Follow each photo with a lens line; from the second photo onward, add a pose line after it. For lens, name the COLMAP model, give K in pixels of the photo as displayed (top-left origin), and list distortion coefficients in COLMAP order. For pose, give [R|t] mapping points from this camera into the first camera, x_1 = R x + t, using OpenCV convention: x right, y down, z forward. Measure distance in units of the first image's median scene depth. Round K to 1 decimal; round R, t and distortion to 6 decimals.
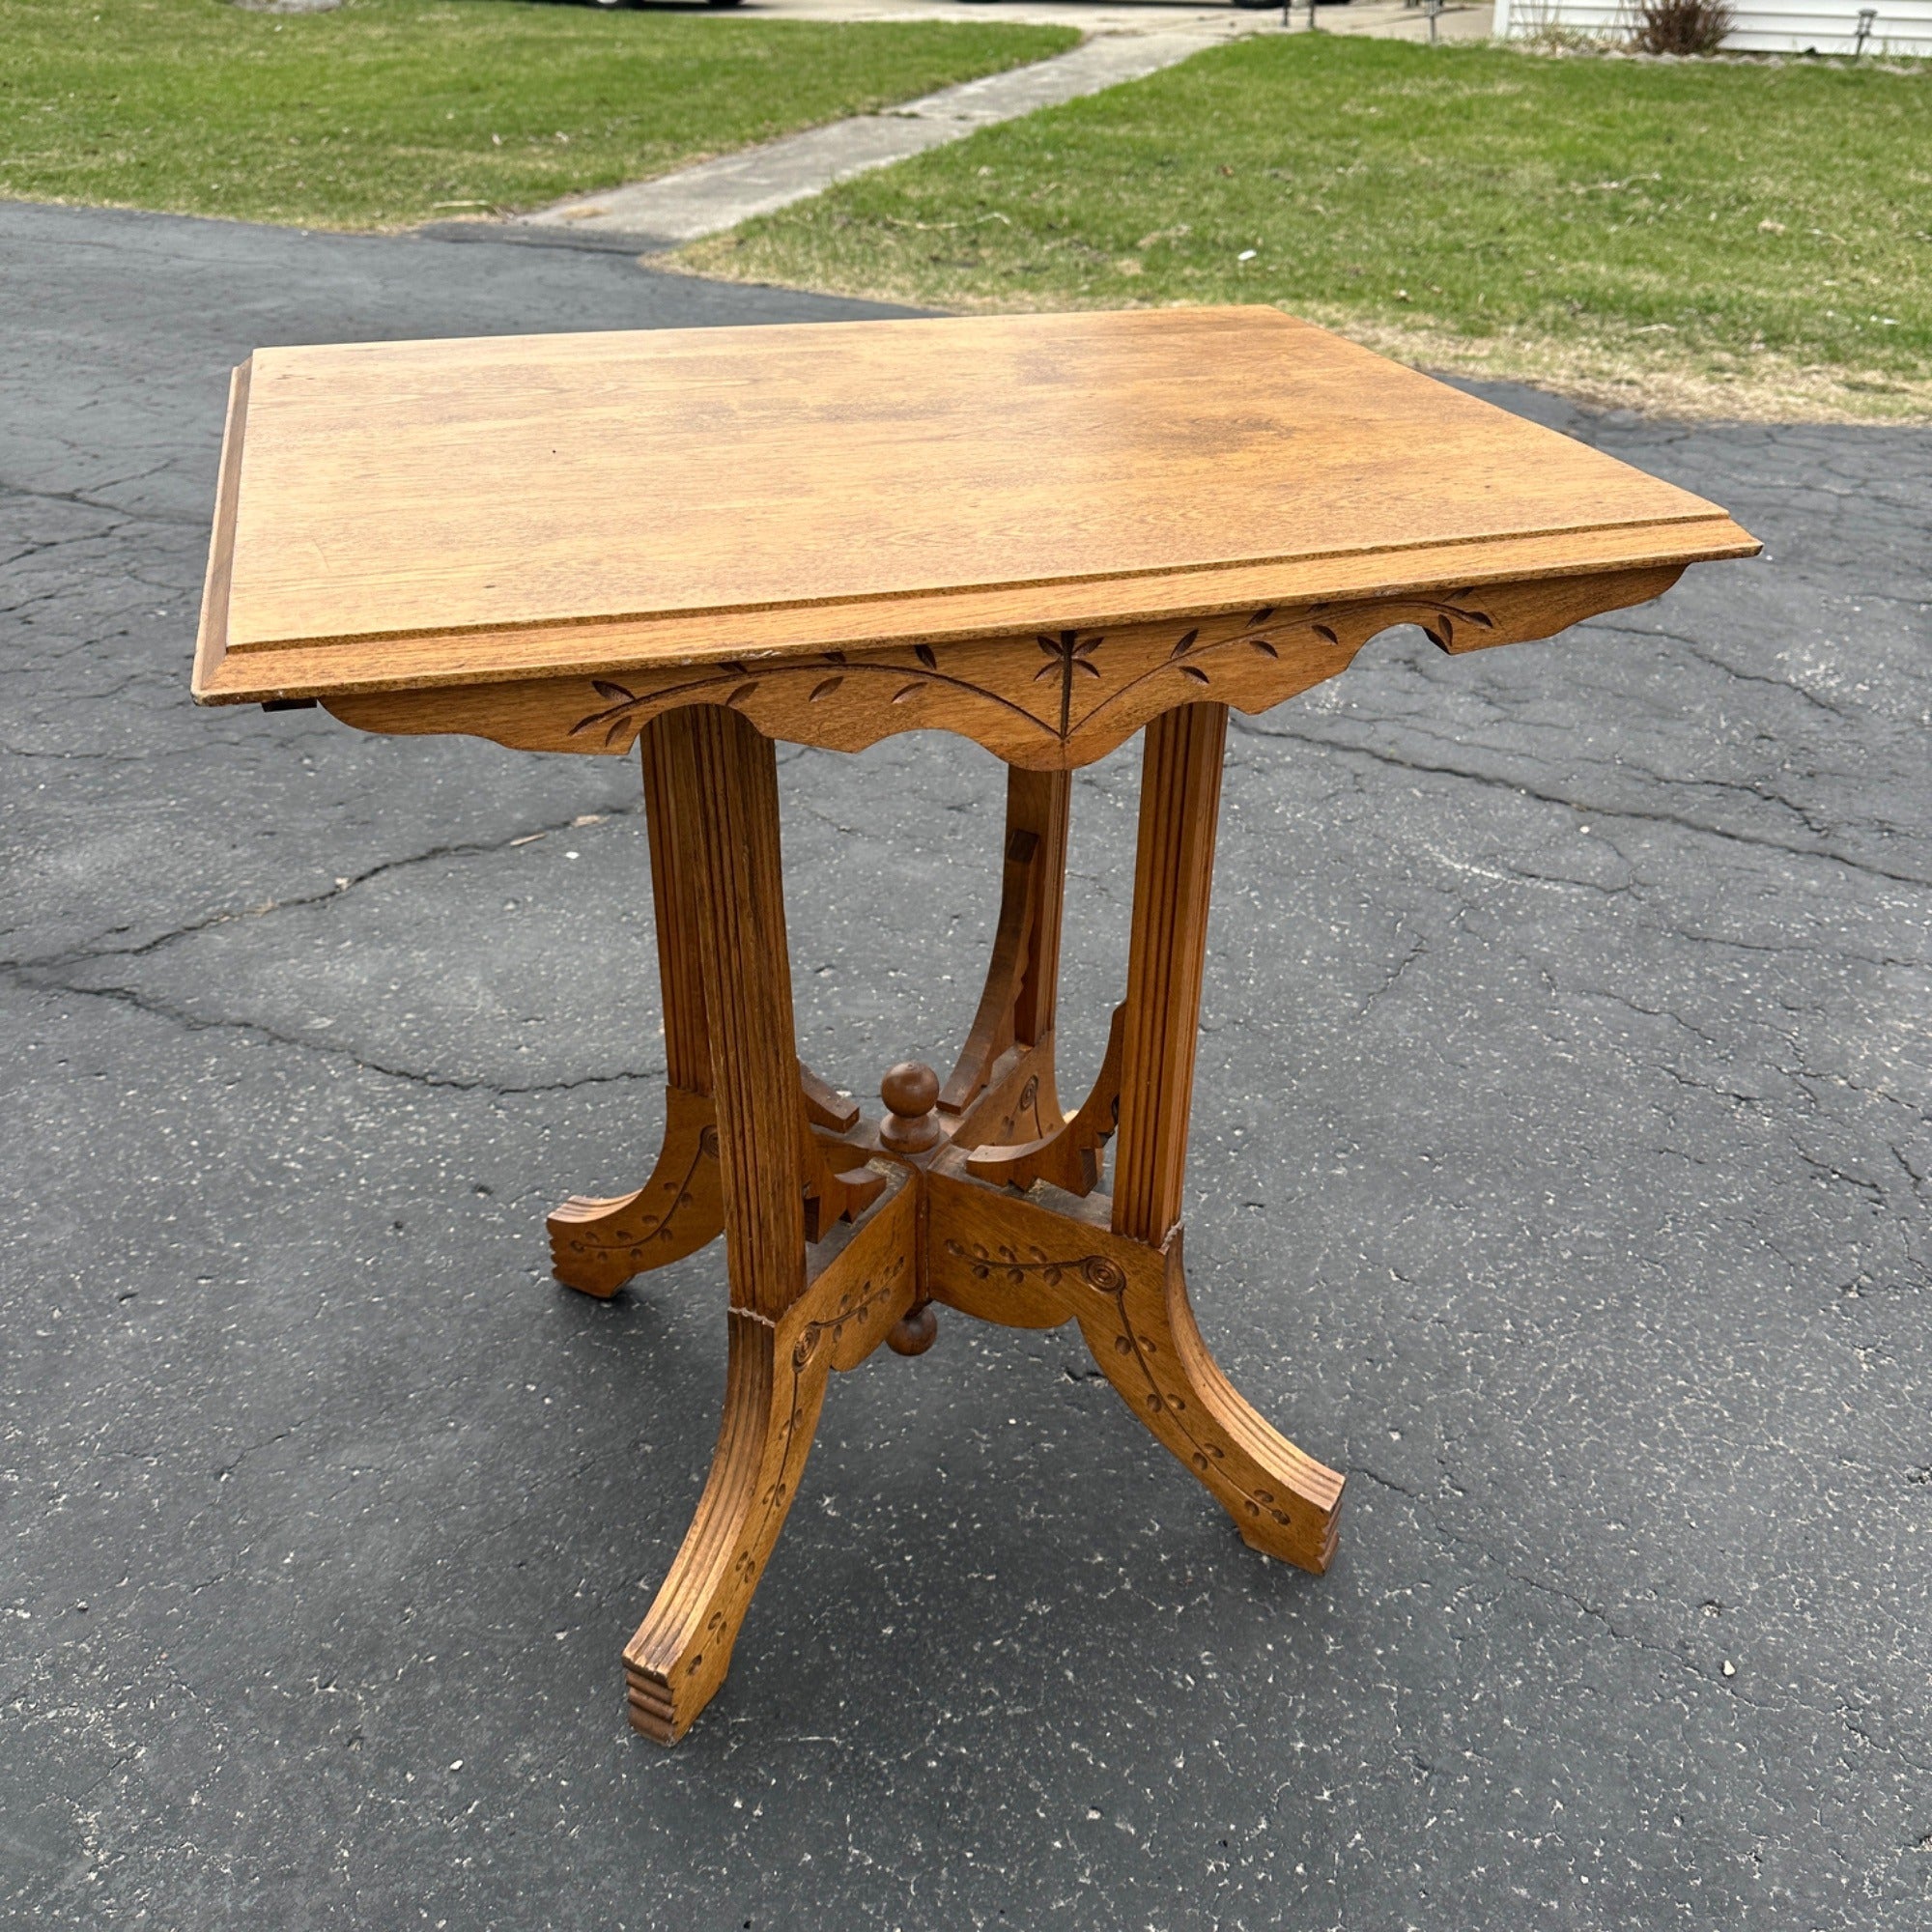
lens RADIAL K [[1782.3, 0, 995.2], [0, 1782.3, 977.1], [0, 0, 1]] dist [0.132847, -0.250433]
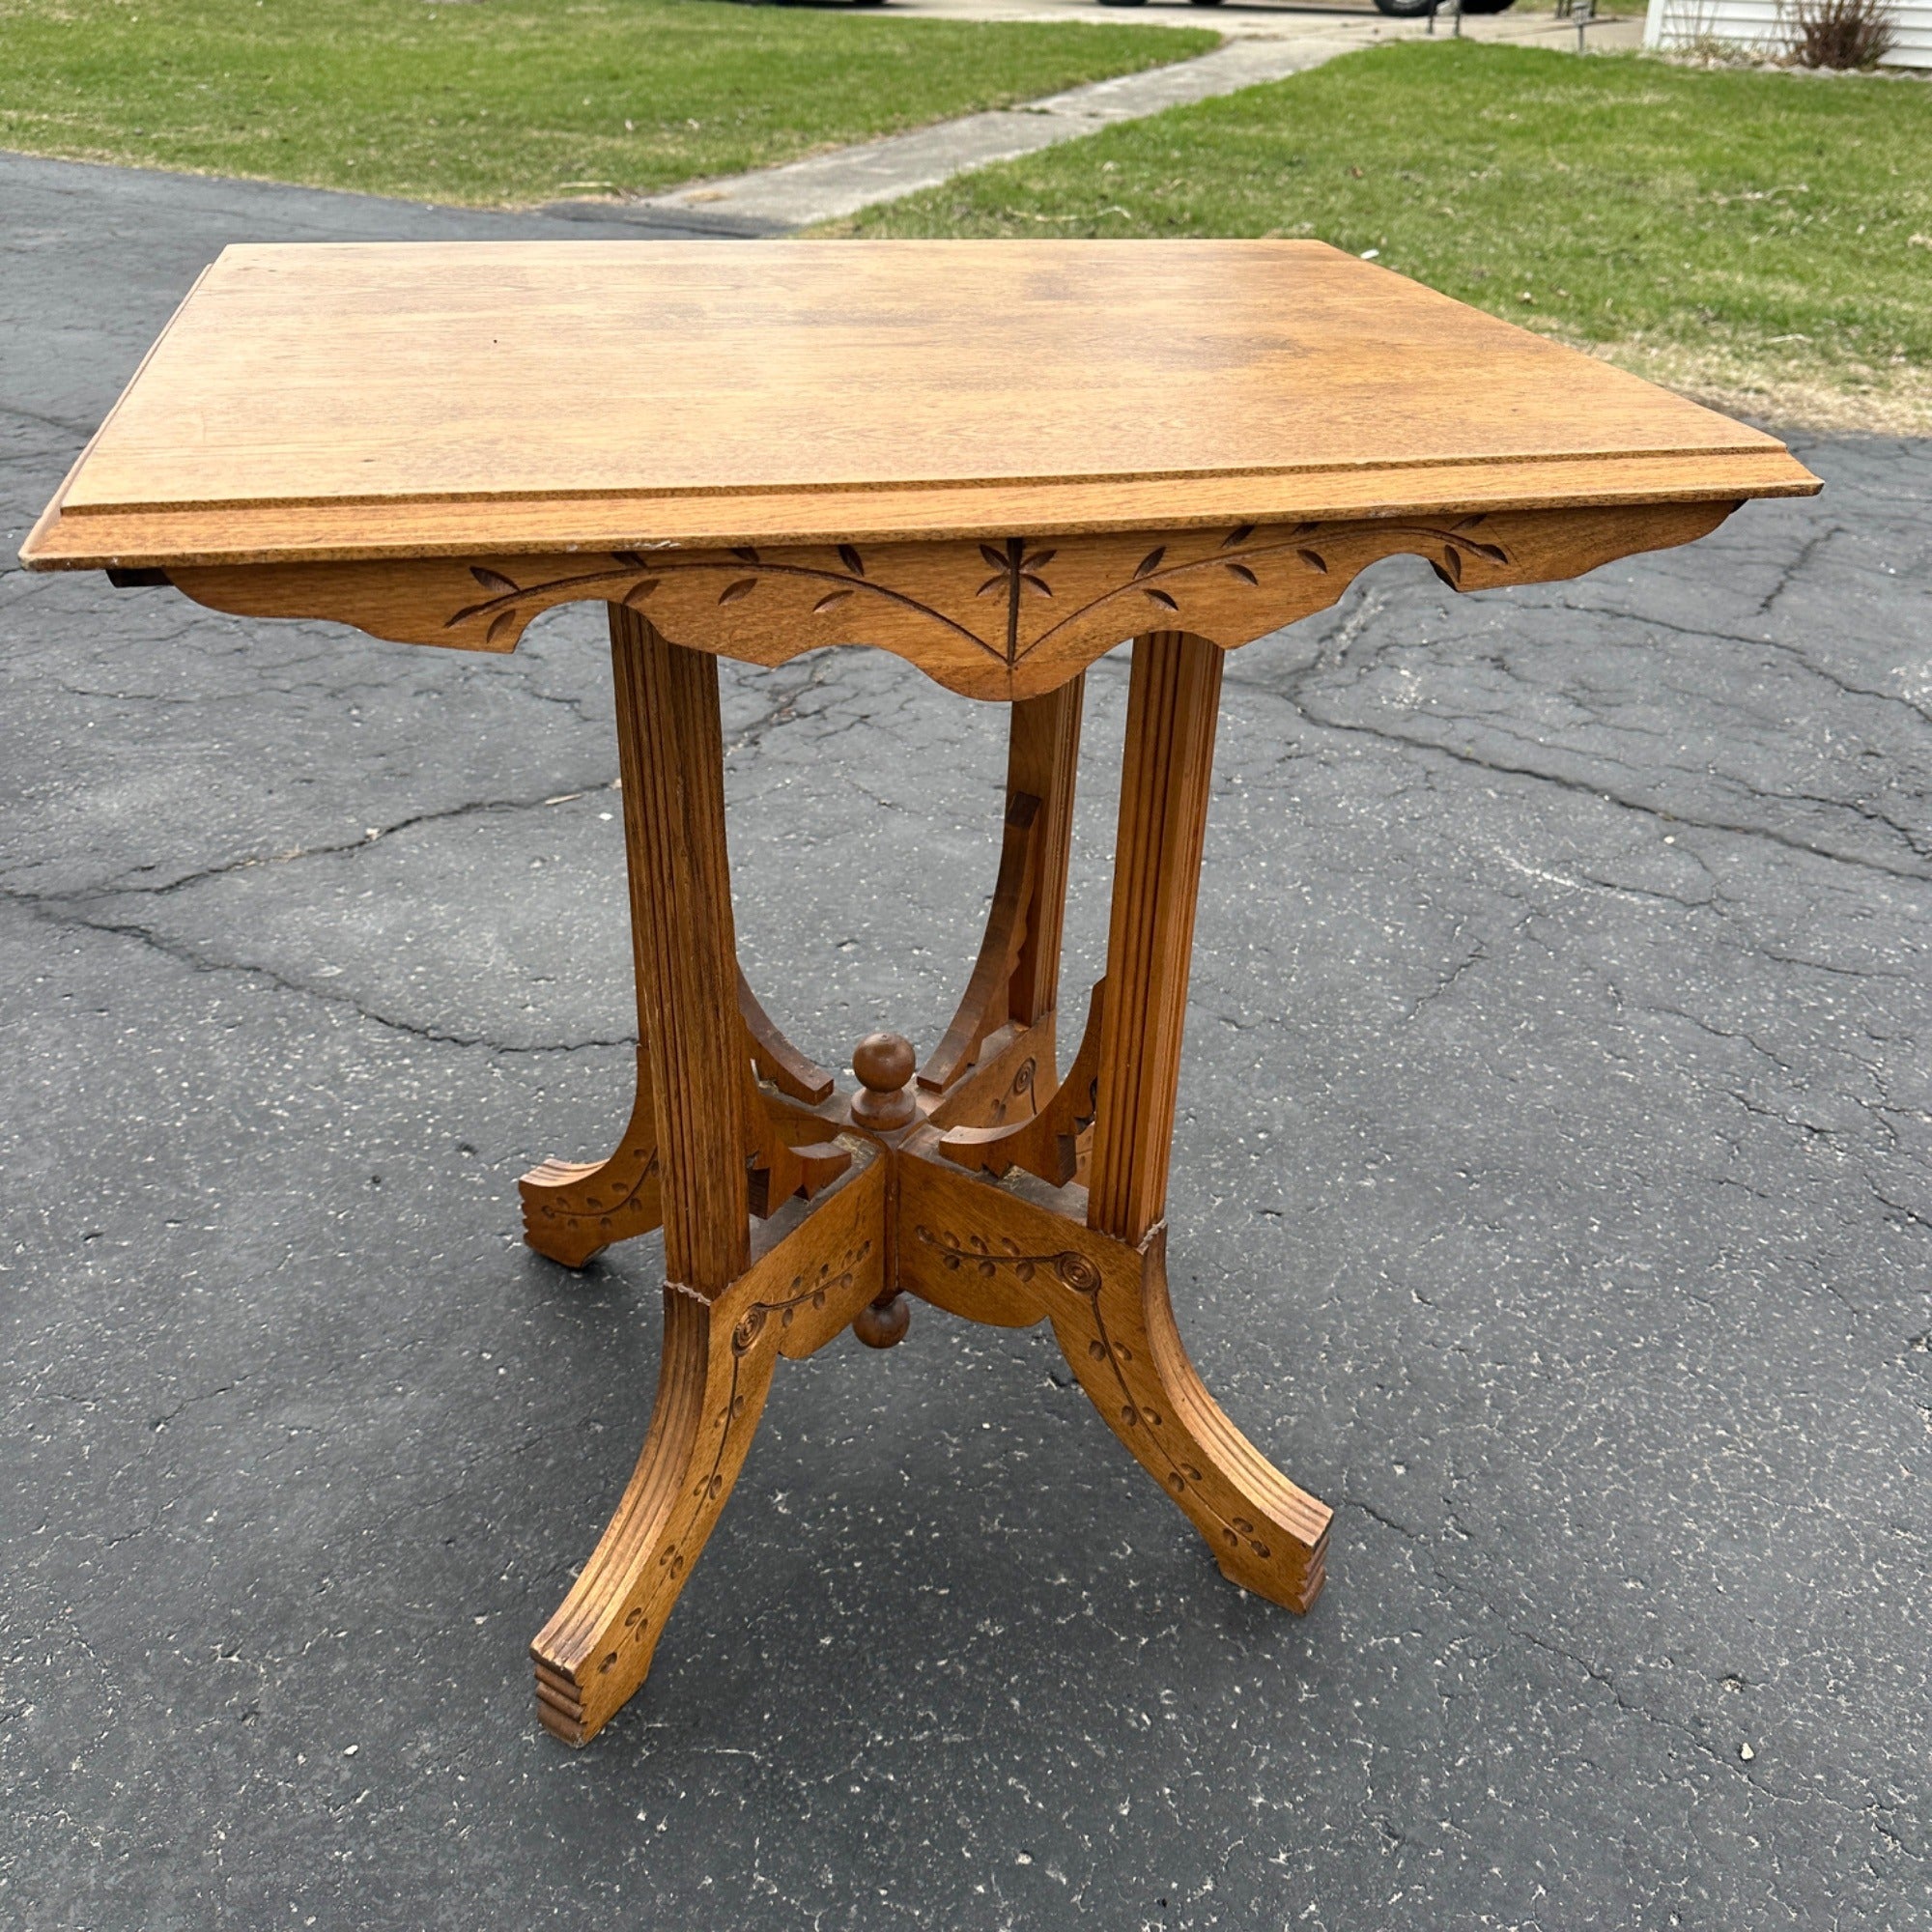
lens RADIAL K [[1767.1, 0, 1003.3], [0, 1767.1, 971.7], [0, 0, 1]] dist [0.100474, -0.168483]
pose [[0.996757, 0.051608, -0.061747, 0.065560], [-0.052167, 0.998610, -0.007487, 0.018497], [0.061274, 0.010684, 0.998064, 0.077388]]
